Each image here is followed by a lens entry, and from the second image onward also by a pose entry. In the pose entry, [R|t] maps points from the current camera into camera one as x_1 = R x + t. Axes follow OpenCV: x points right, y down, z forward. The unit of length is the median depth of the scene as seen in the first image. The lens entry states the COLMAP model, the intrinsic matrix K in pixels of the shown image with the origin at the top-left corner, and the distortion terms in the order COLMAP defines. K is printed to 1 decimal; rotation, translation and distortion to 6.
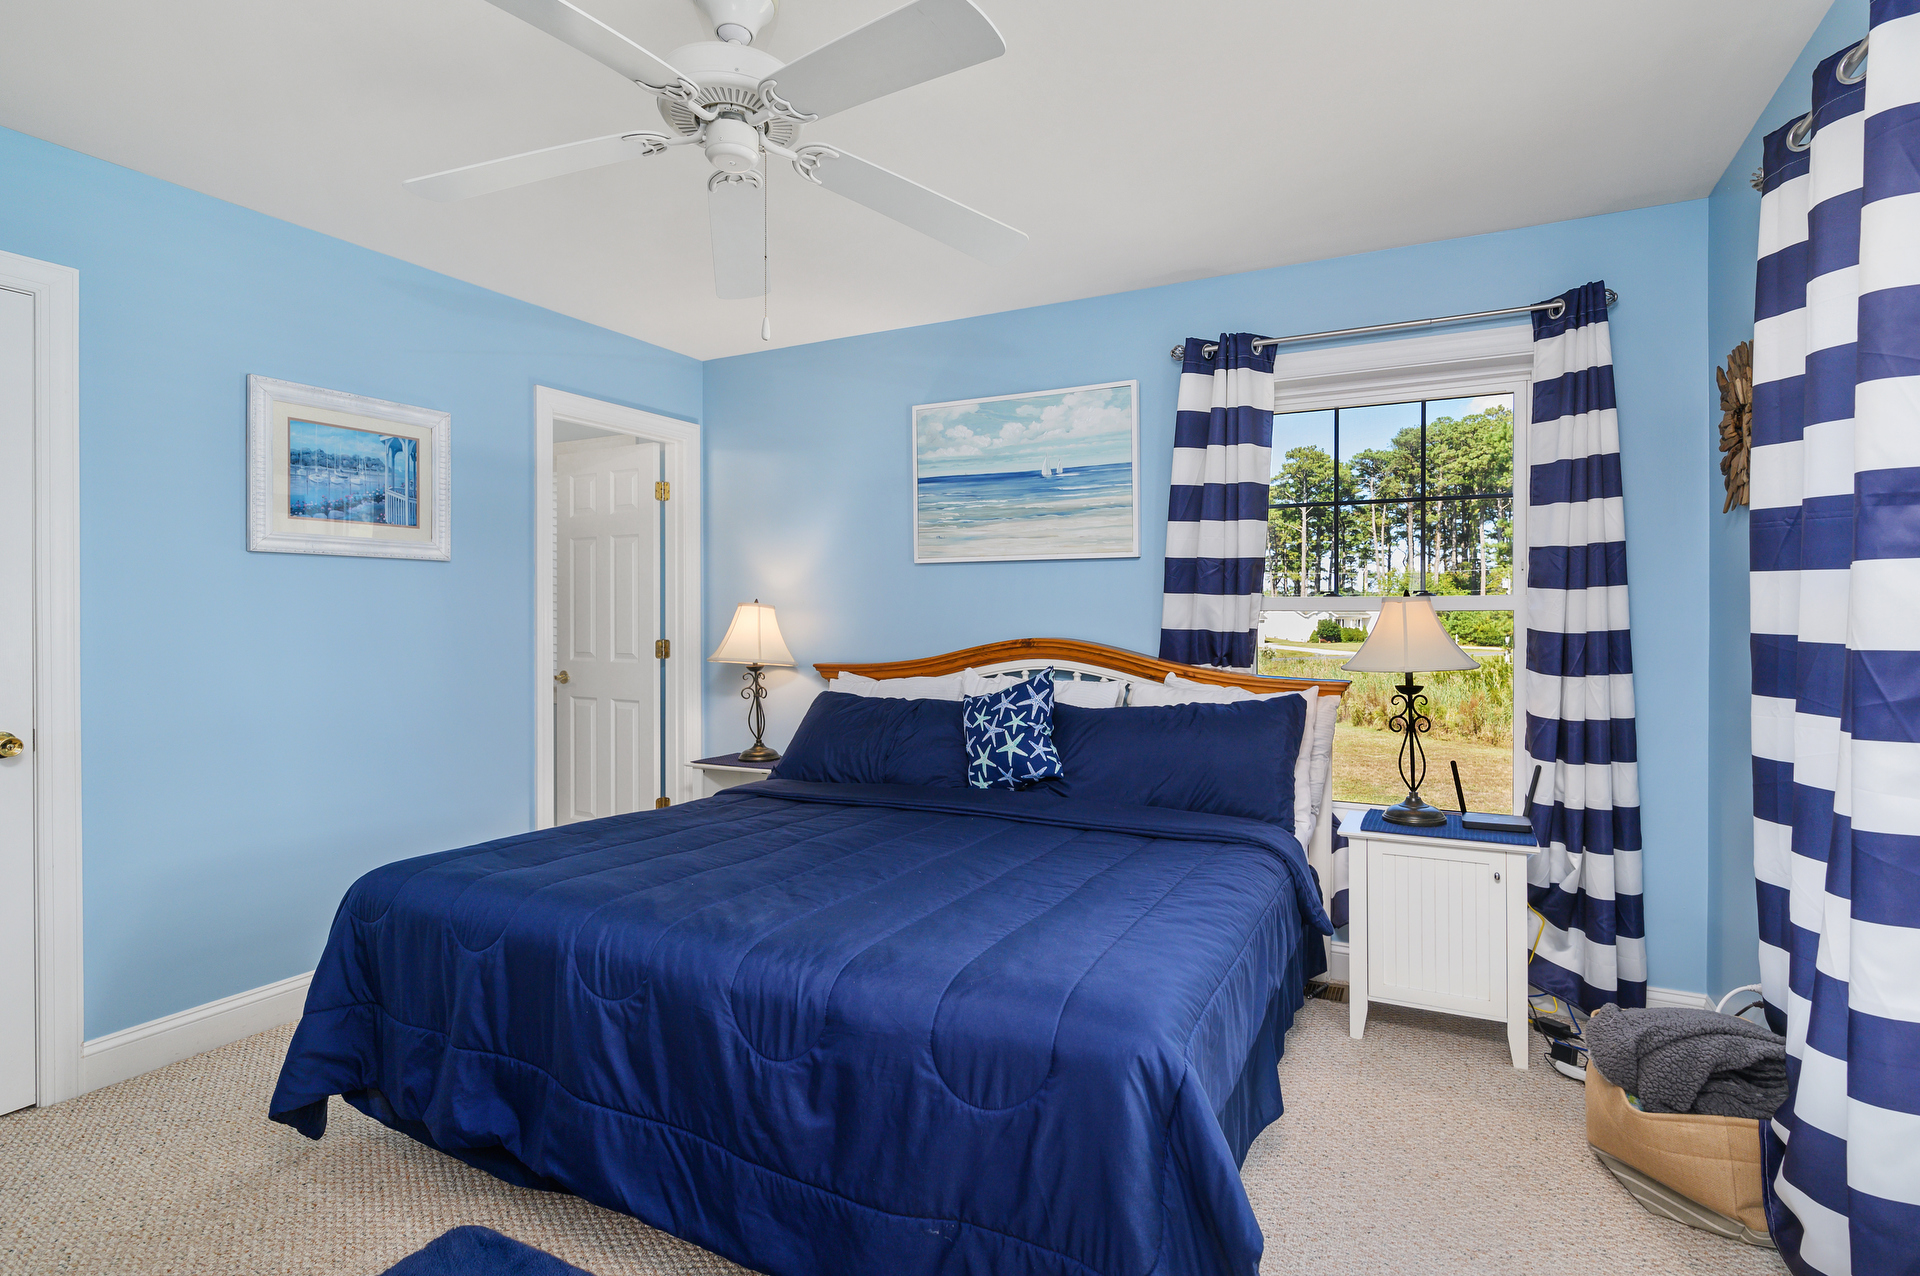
lens RADIAL K [[929.7, 0, 974.6], [0, 929.7, 625.9], [0, 0, 1]] dist [-0.013078, 0.000953]
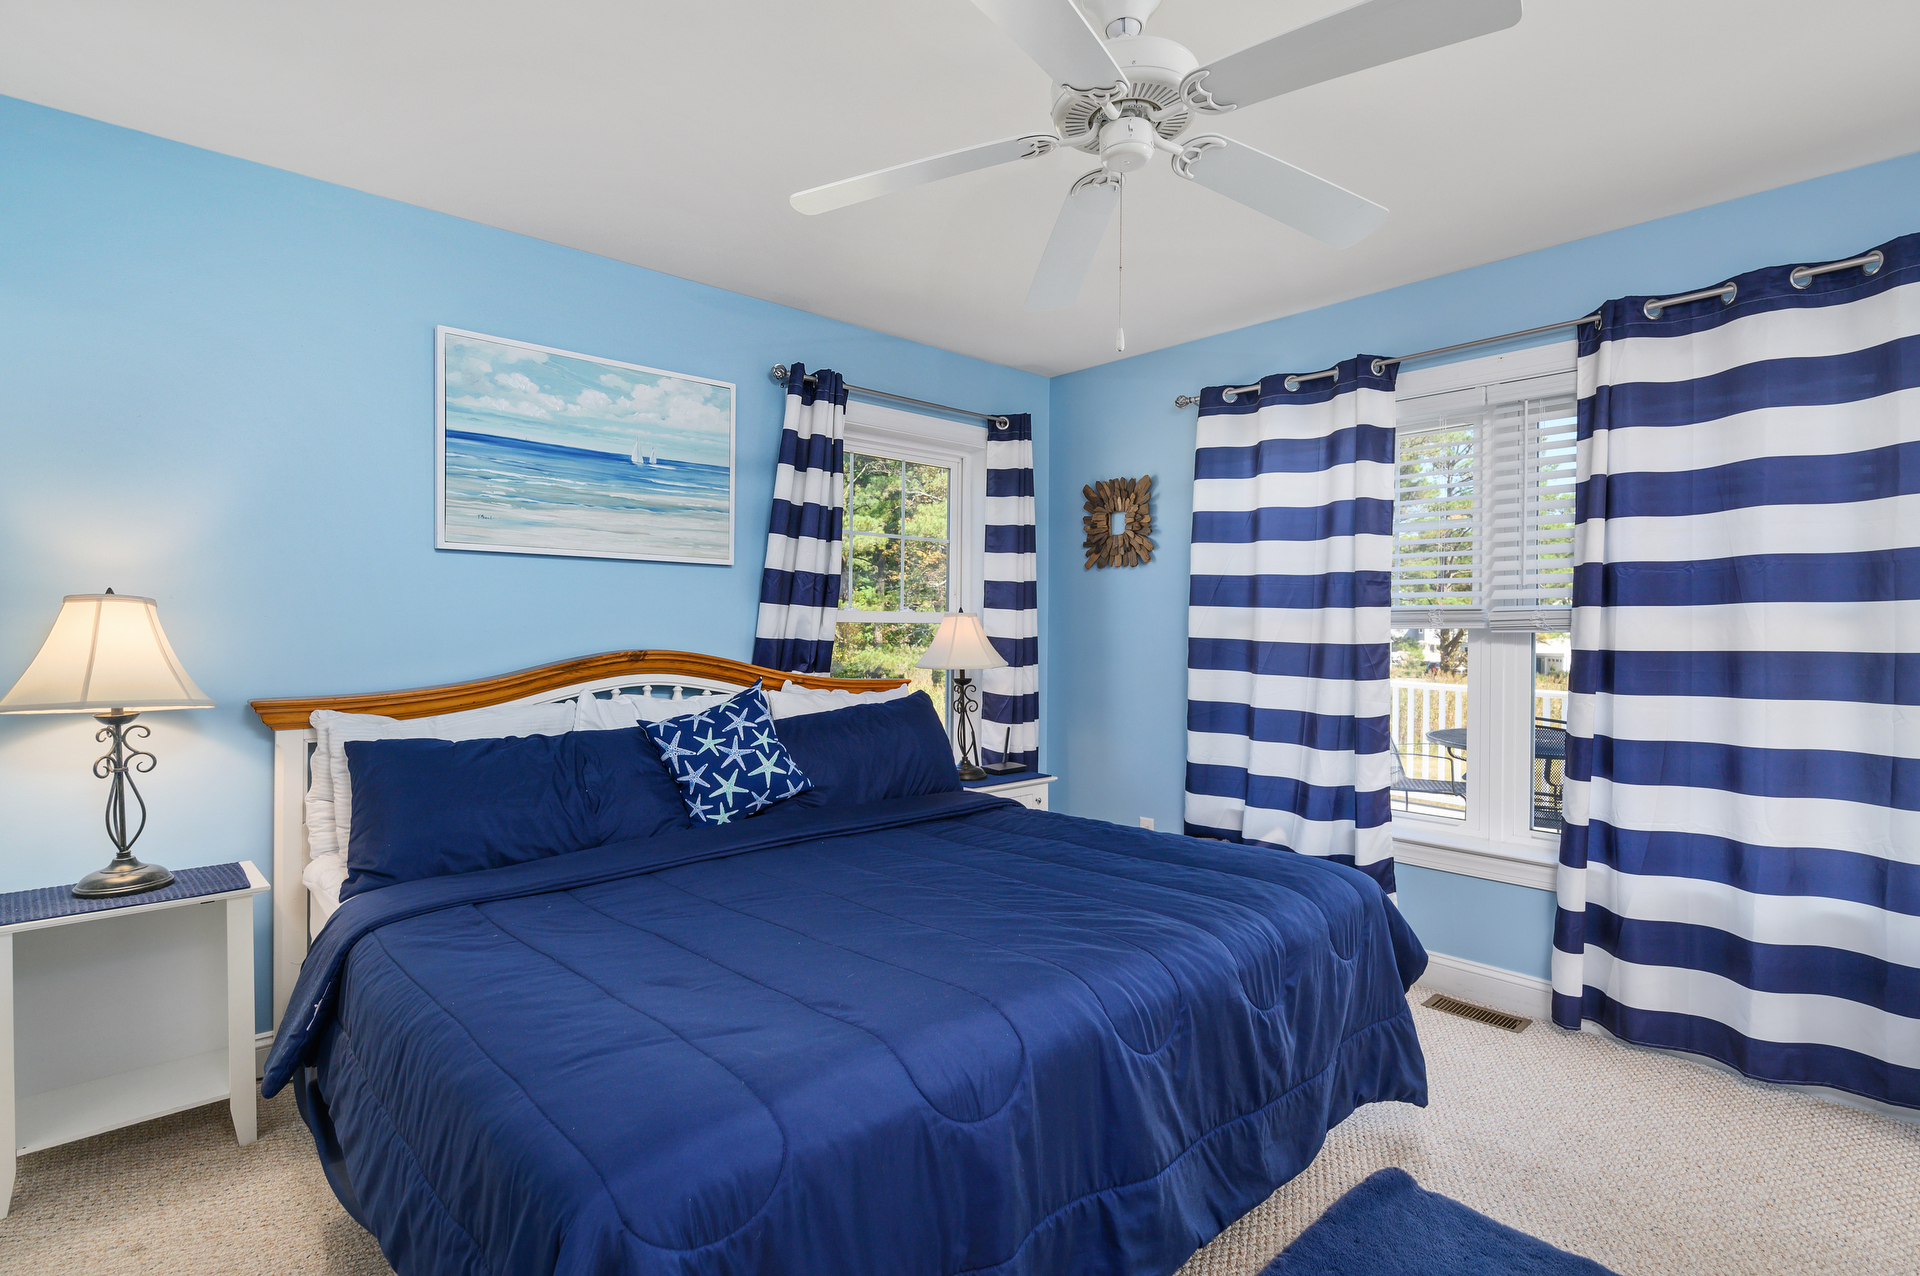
lens RADIAL K [[929.7, 0, 962.3], [0, 929.7, 644.2], [0, 0, 1]] dist [-0.013078, 0.000953]
pose [[0.354941, -0.014652, 0.934774, -0.643397], [-0.000489, 0.999874, 0.015858, -0.006313], [-0.934889, -0.006086, 0.354889, 0.416366]]
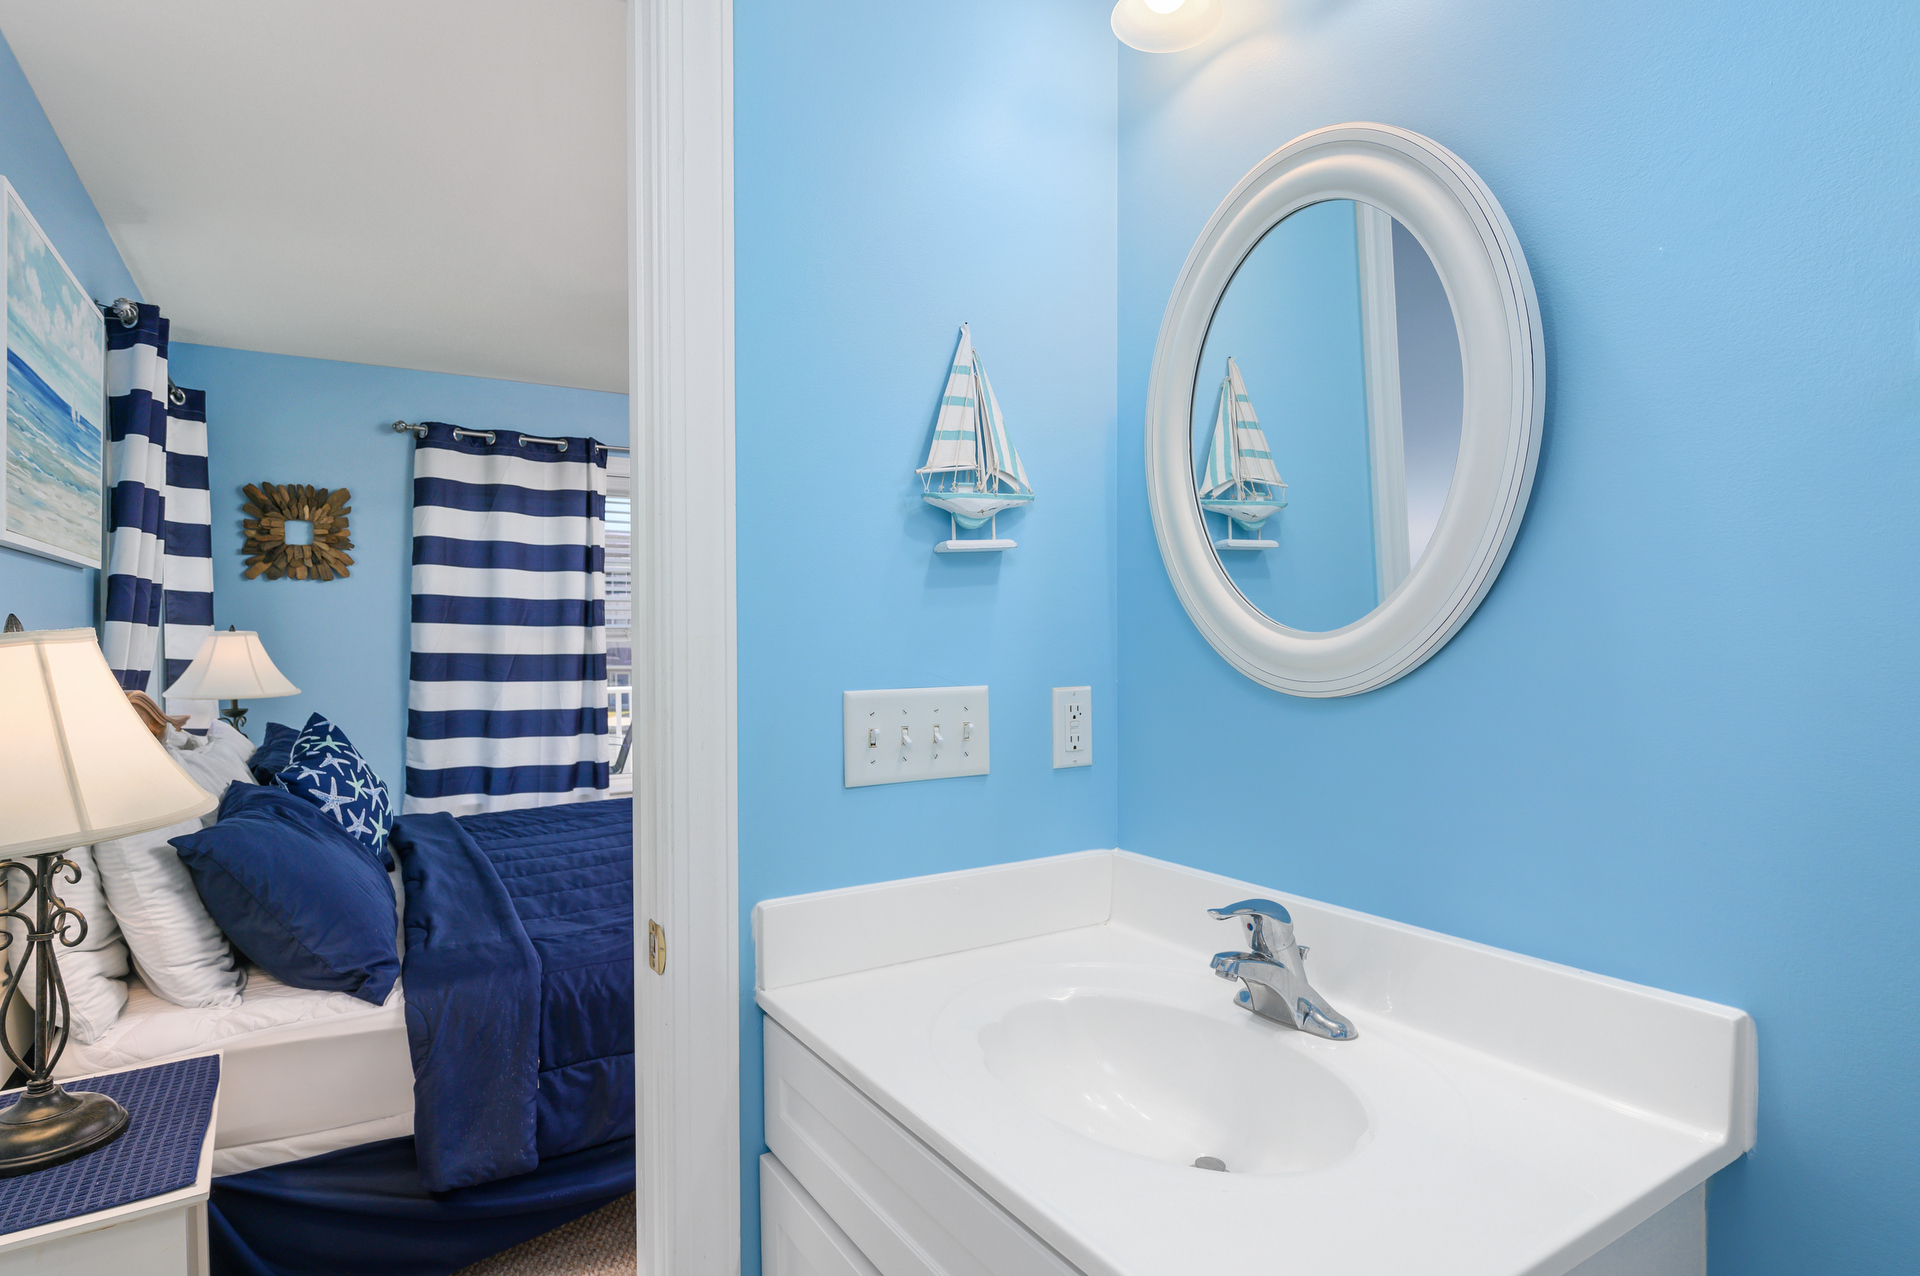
lens RADIAL K [[1038.3, 0, 959.8], [0, 1038.3, 629.6], [0, 0, 1]] dist [-0.015811, -0.000854]
pose [[-0.864380, 0.004937, 0.502815, -0.755340], [0.007583, 0.999966, 0.003216, -0.024695], [-0.502782, 0.006593, -0.864388, 1.320069]]
